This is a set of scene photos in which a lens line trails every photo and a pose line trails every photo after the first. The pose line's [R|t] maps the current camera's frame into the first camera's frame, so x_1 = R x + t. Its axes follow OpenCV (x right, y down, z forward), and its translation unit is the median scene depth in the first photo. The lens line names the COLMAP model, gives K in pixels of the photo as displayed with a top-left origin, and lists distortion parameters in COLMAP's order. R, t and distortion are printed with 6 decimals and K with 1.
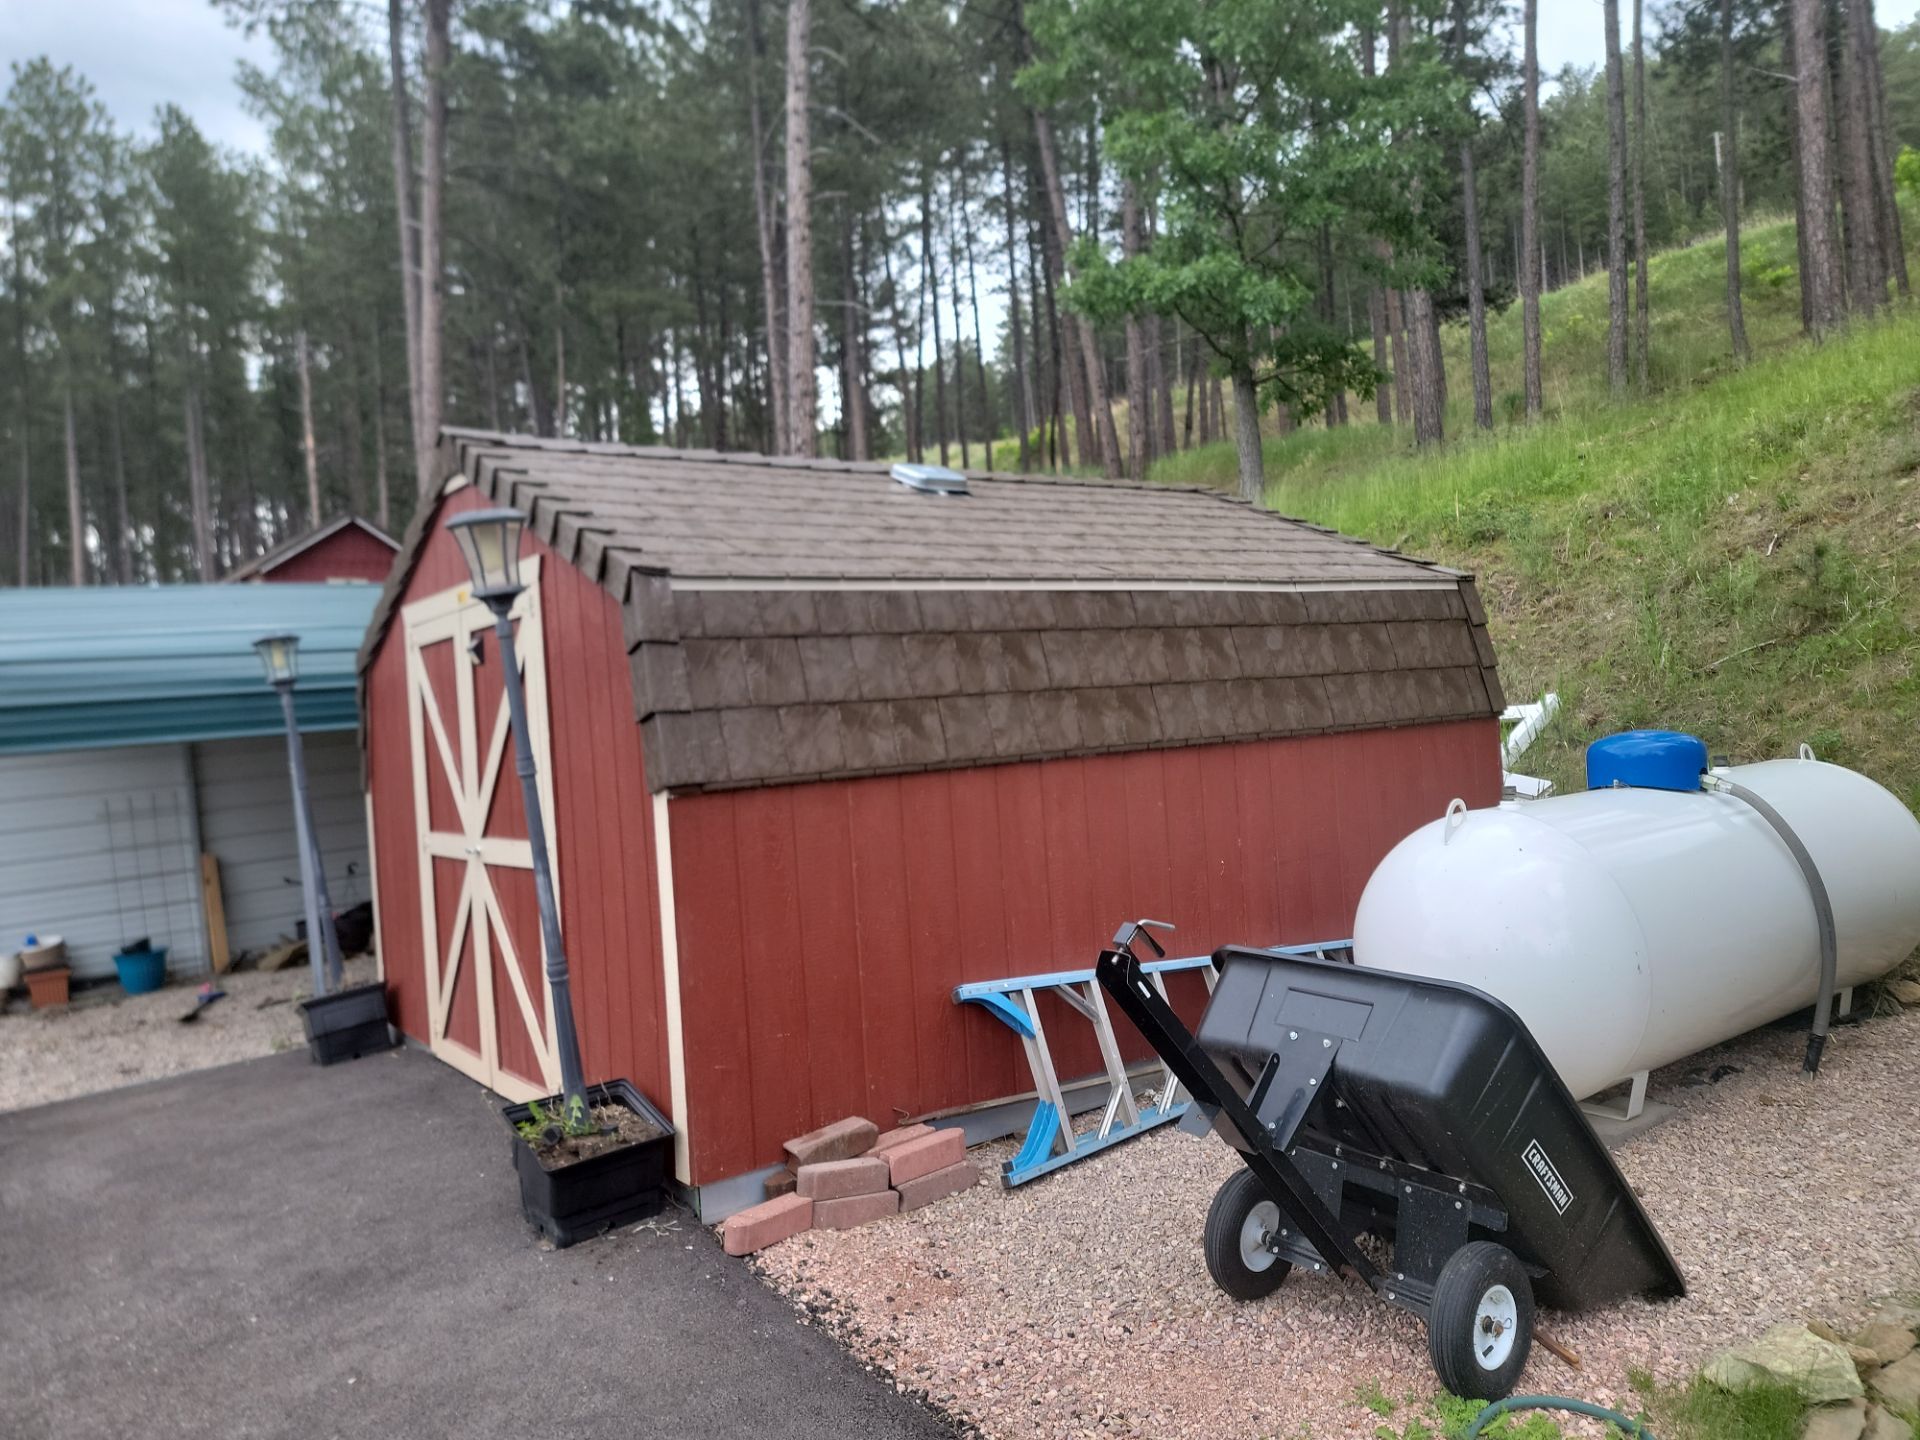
lens RADIAL K [[1352.5, 0, 963.2], [0, 1352.5, 697.0], [0, 0, 1]] dist [0.094866, -0.084275]
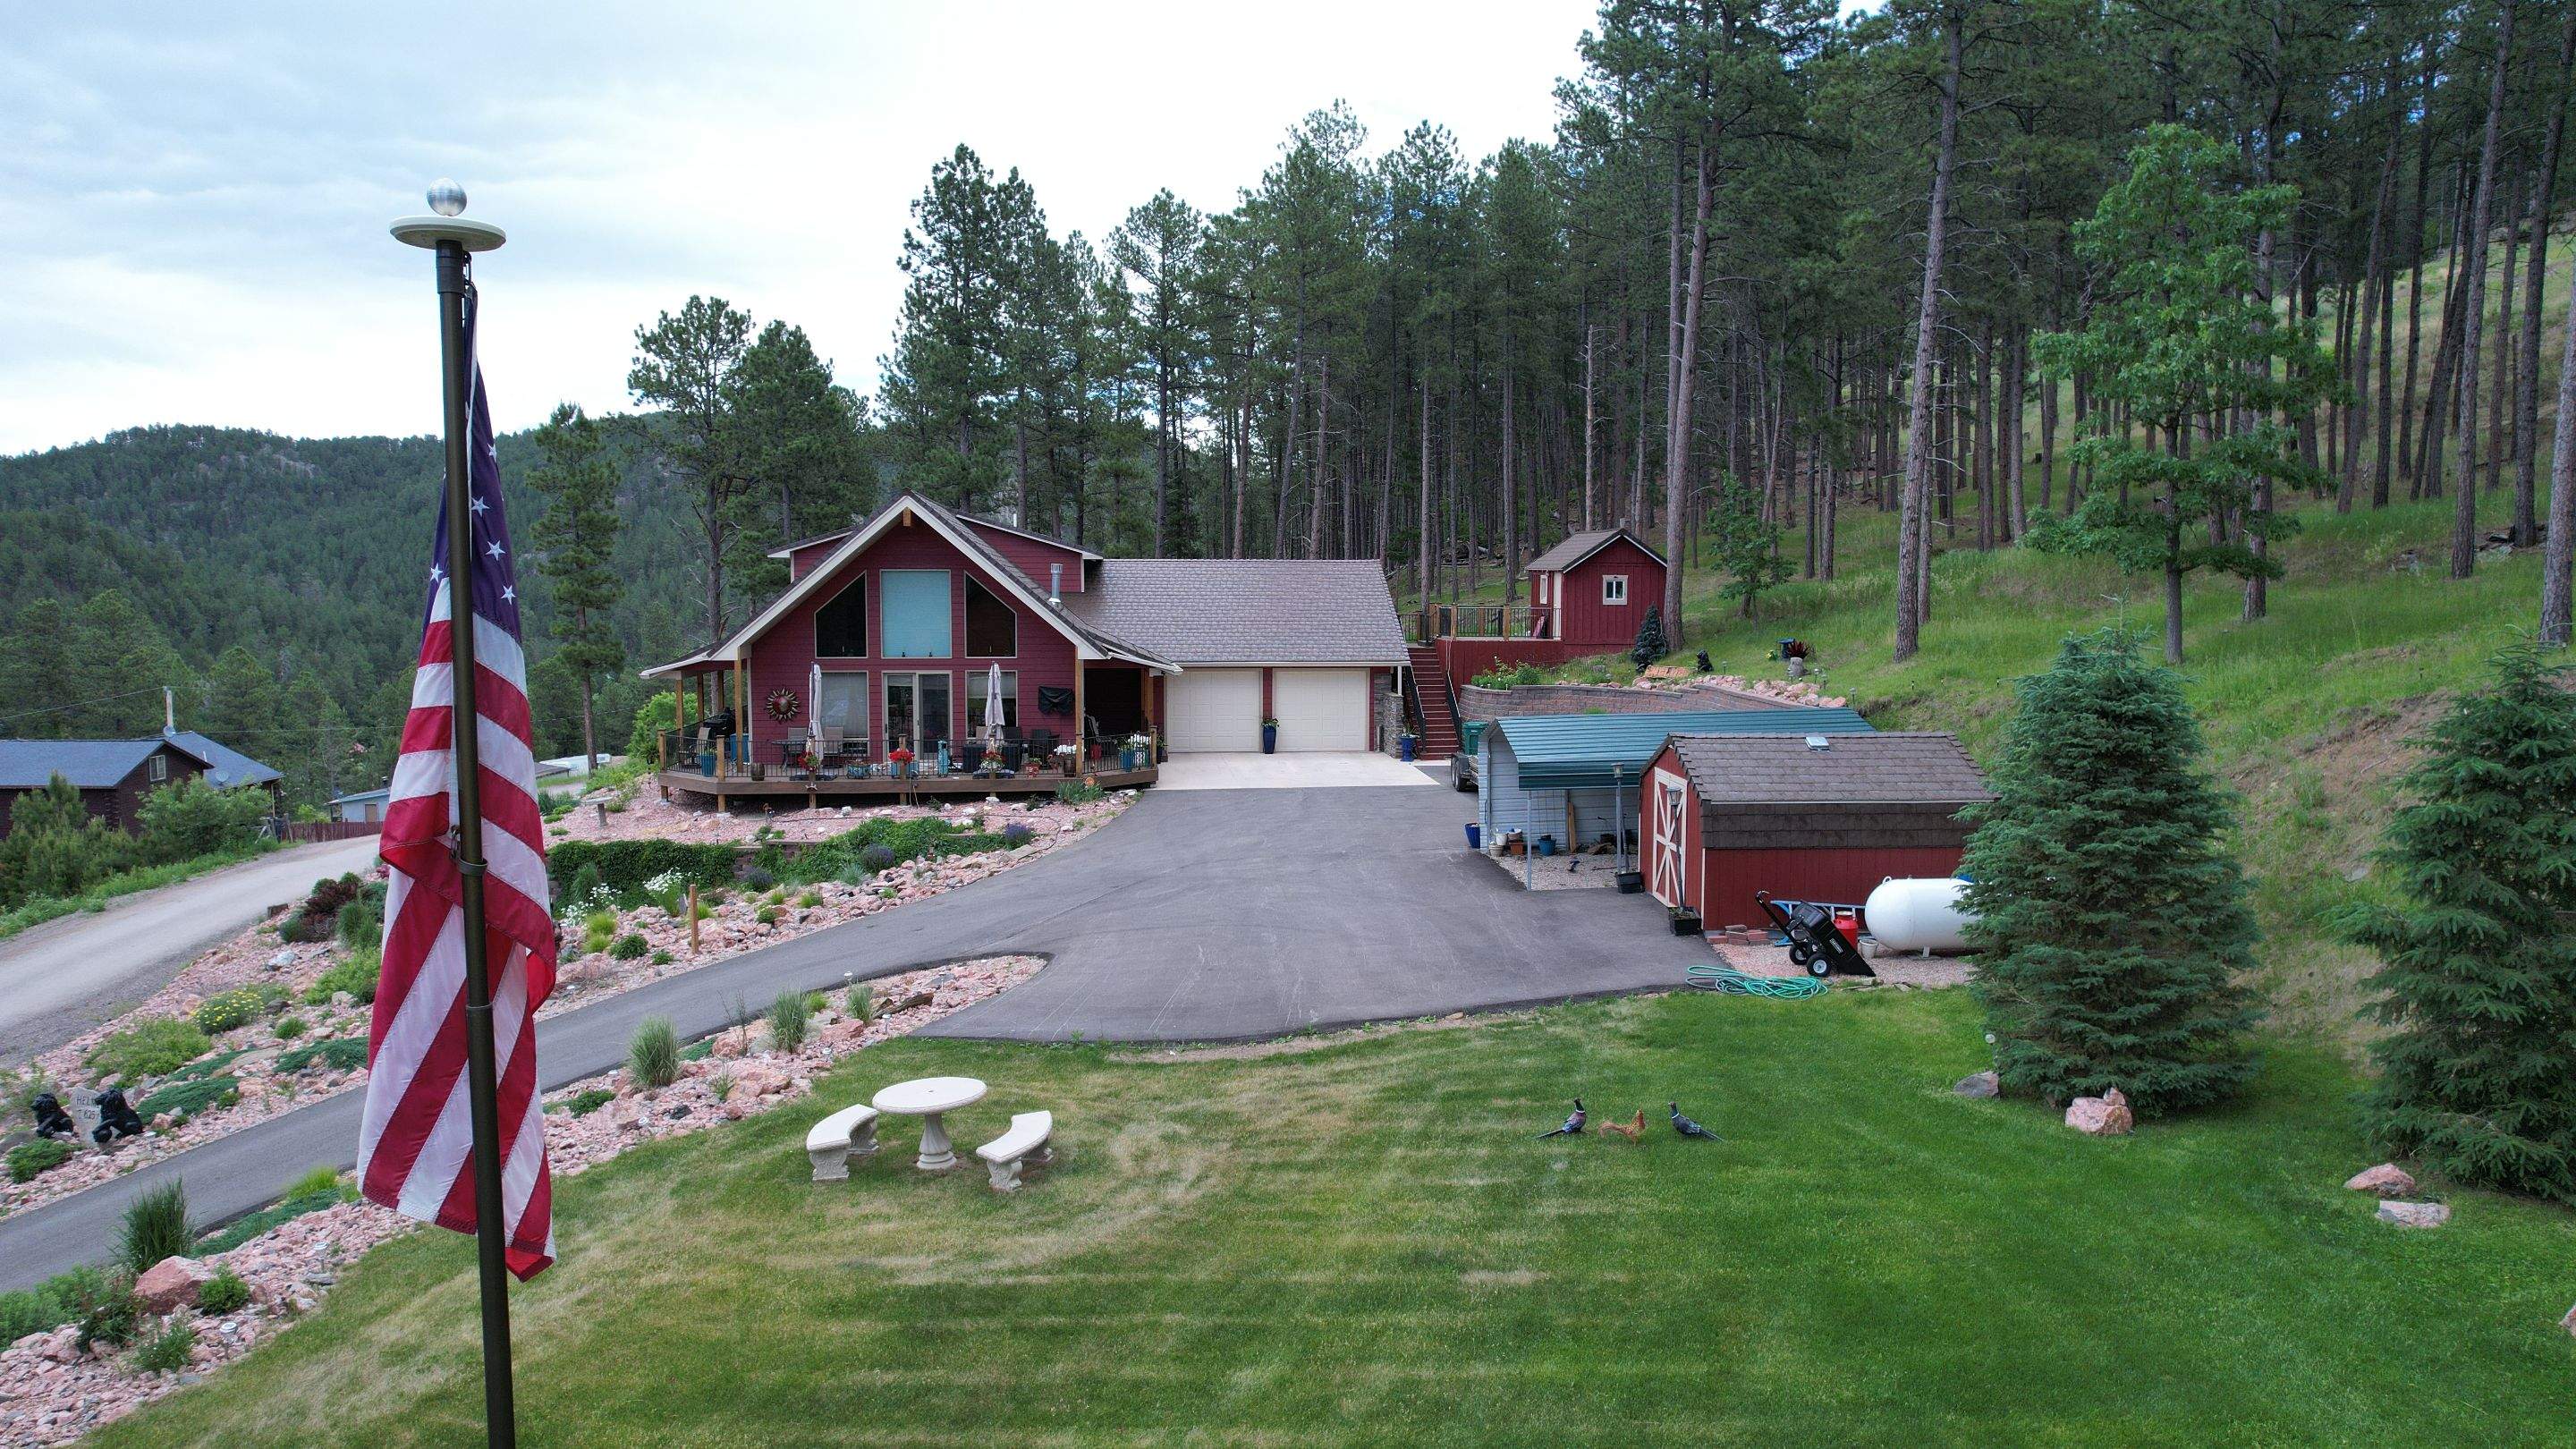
lens RADIAL K [[1645.9, 0, 1286.0], [0, 1645.9, 731.1], [0, 0, 1]] dist [-0.080734, 0.072479]
pose [[0.827186, 0.119753, -0.549020, 0.252416], [-0.049502, 0.988759, 0.141086, -0.162588], [0.559744, -0.089527, 0.823815, -0.682464]]
